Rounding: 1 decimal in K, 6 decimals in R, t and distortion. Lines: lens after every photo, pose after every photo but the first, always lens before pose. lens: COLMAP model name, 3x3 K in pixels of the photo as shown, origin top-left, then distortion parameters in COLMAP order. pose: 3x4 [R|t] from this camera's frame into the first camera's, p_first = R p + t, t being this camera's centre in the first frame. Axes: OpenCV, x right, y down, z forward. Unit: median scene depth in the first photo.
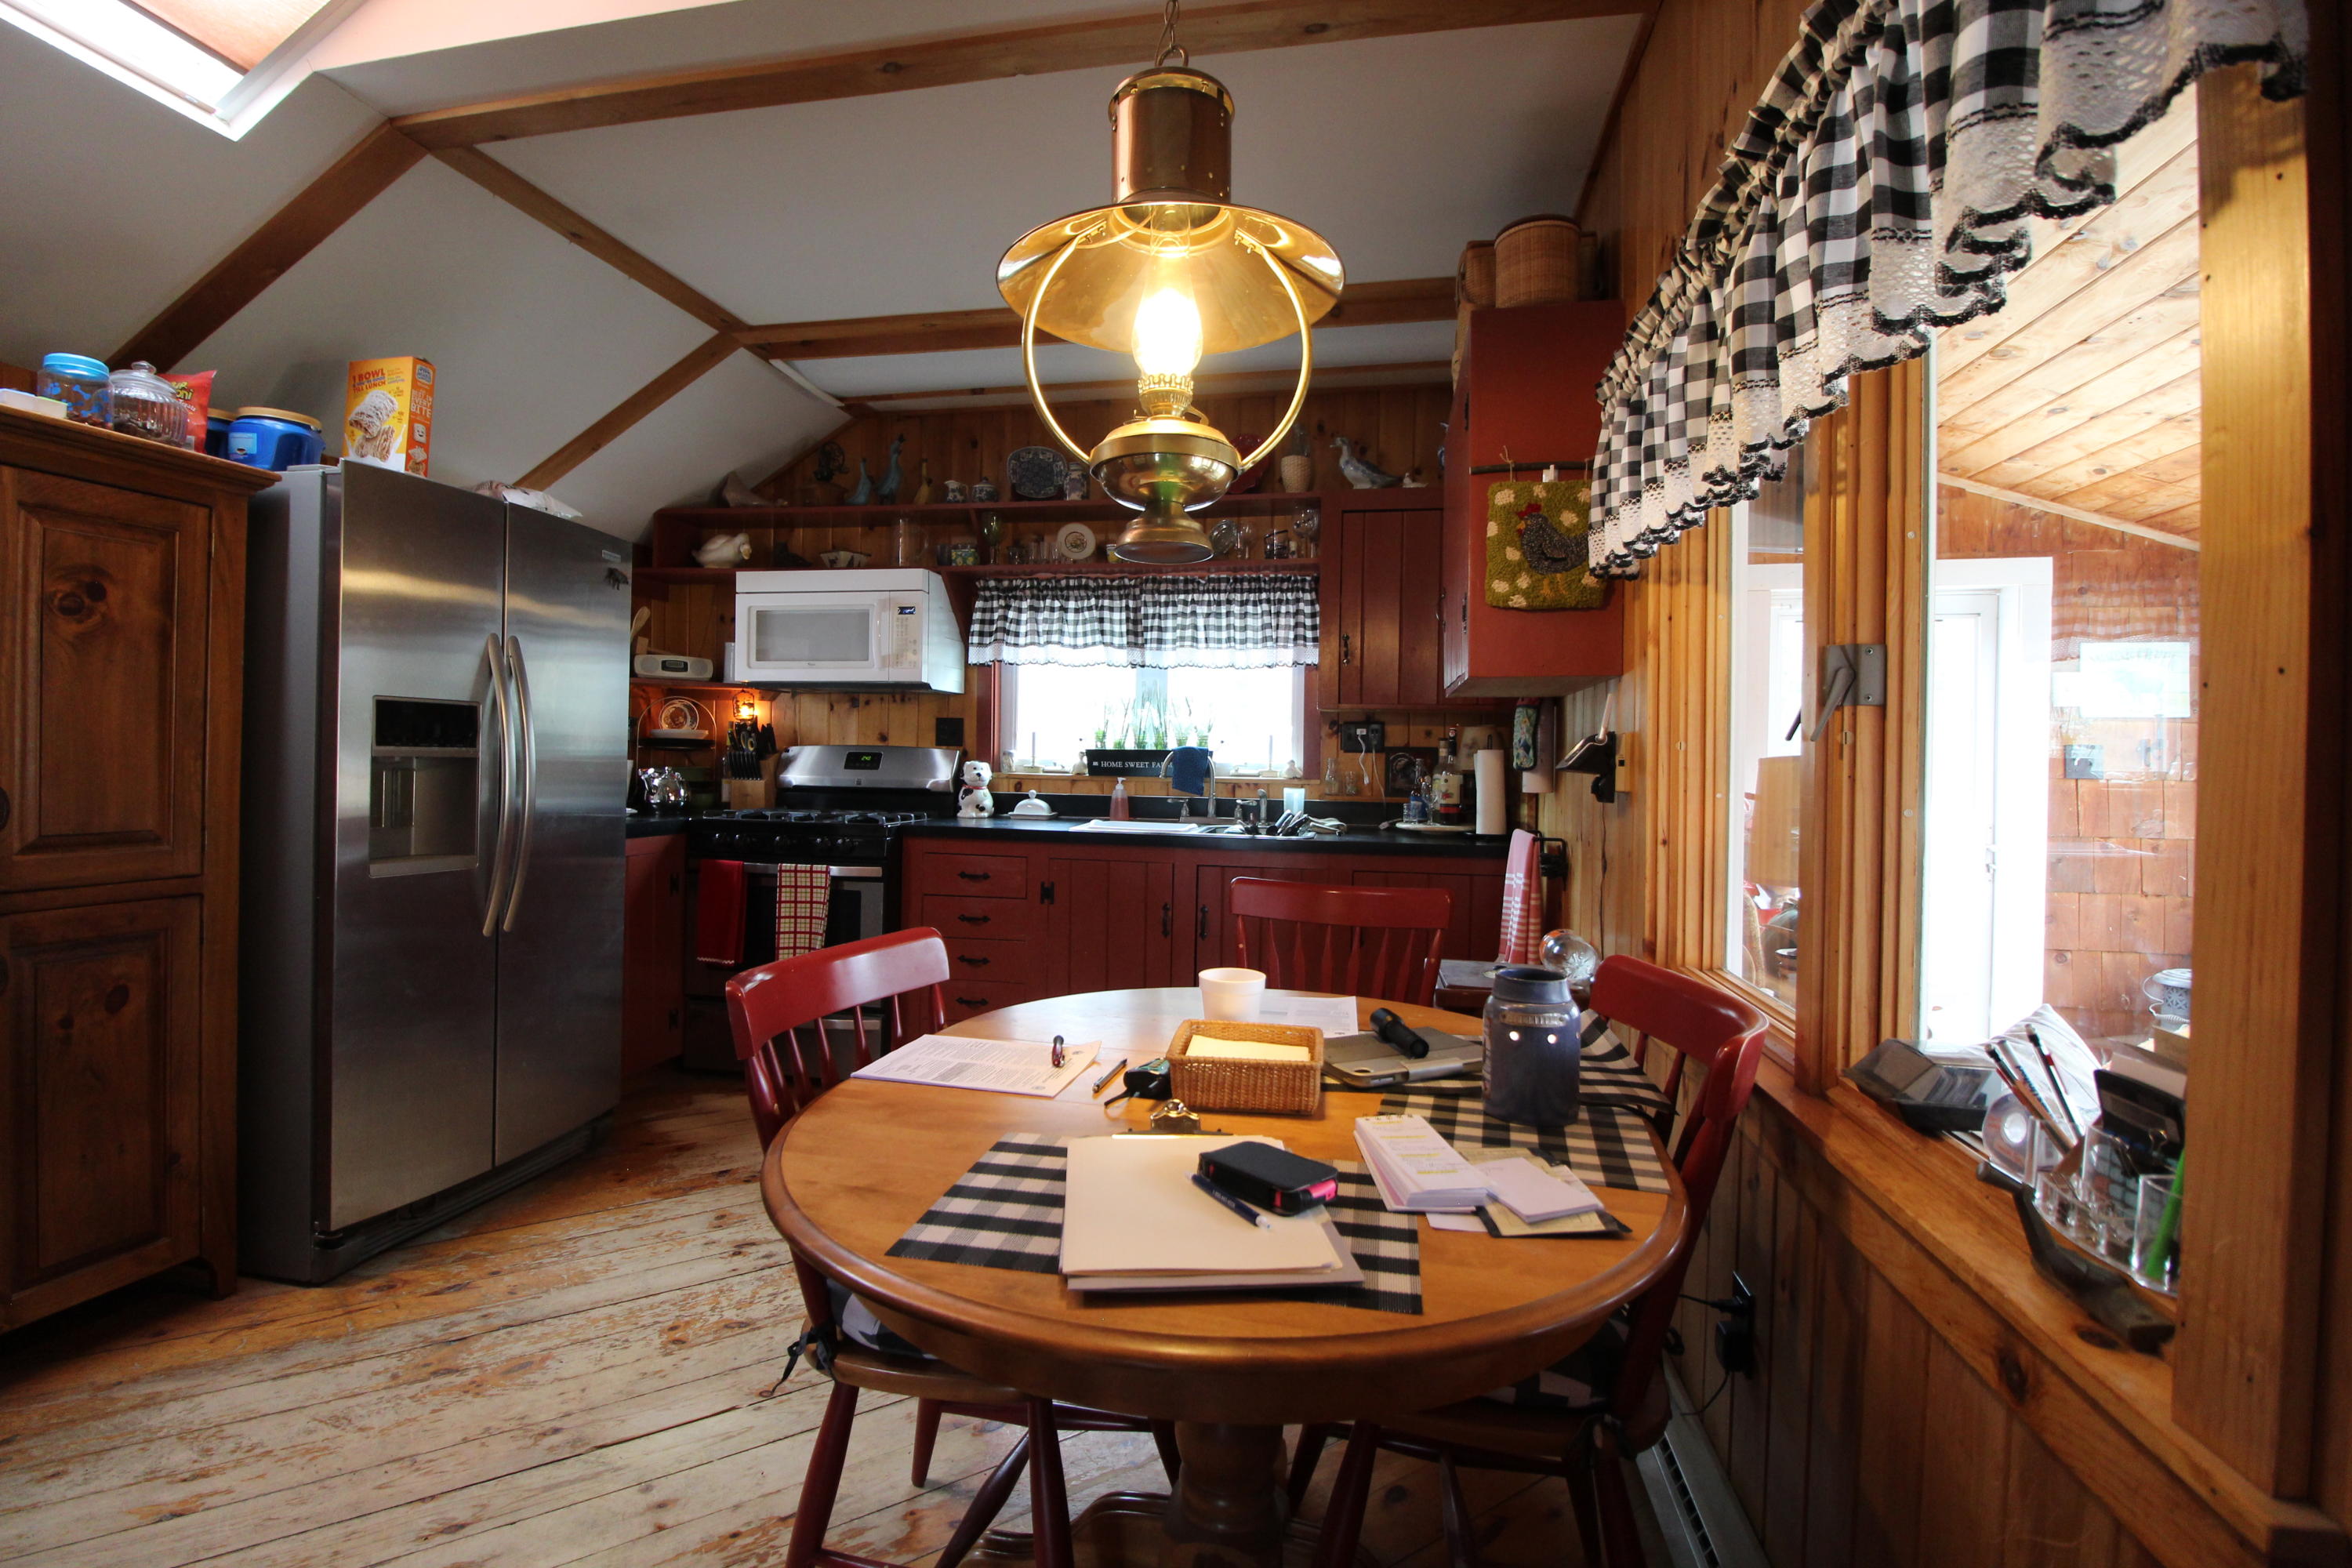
lens RADIAL K [[1098.0, 0, 1174.6], [0, 1098.0, 781.2], [0, 0, 1]] dist [-0.015000, -0.007501]
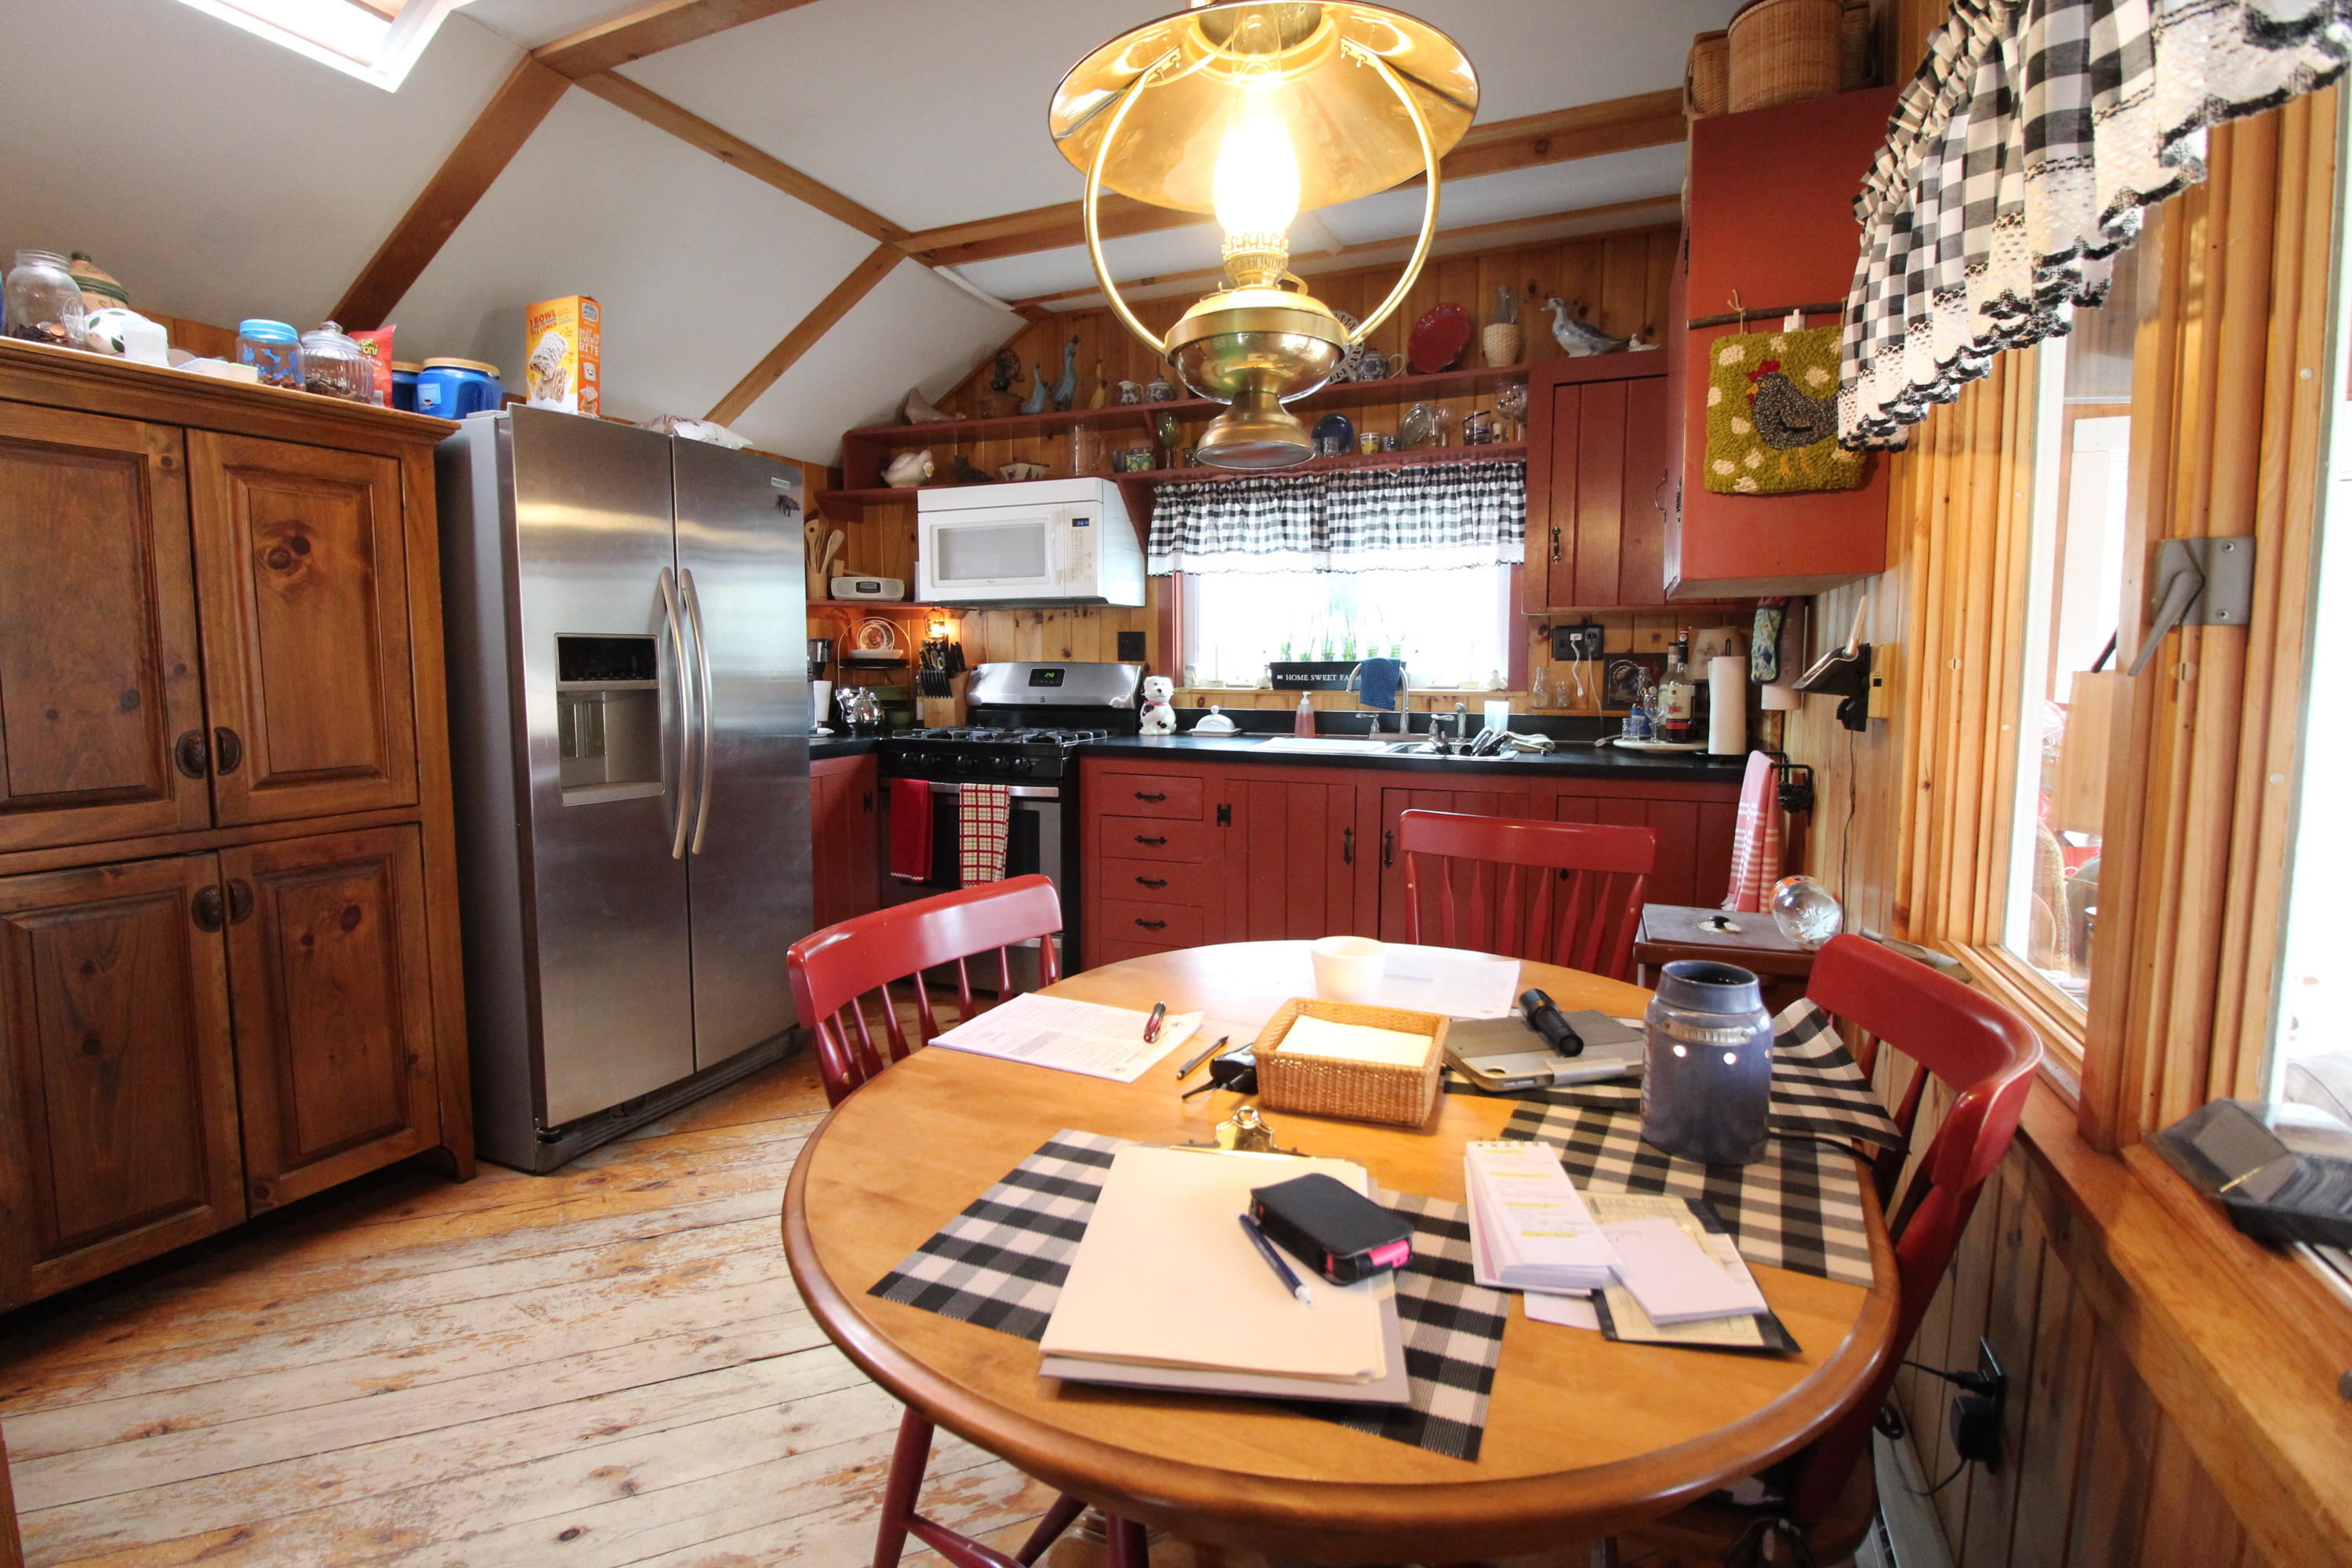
lens RADIAL K [[1098.0, 0, 1167.9], [0, 1098.0, 778.7], [0, 0, 1]] dist [-0.015000, -0.007501]
pose [[0.976706, 0.004530, -0.214535, 0.075410], [0.014493, 0.996102, 0.087013, -0.025441], [0.214093, -0.088095, 0.972833, 0.106916]]
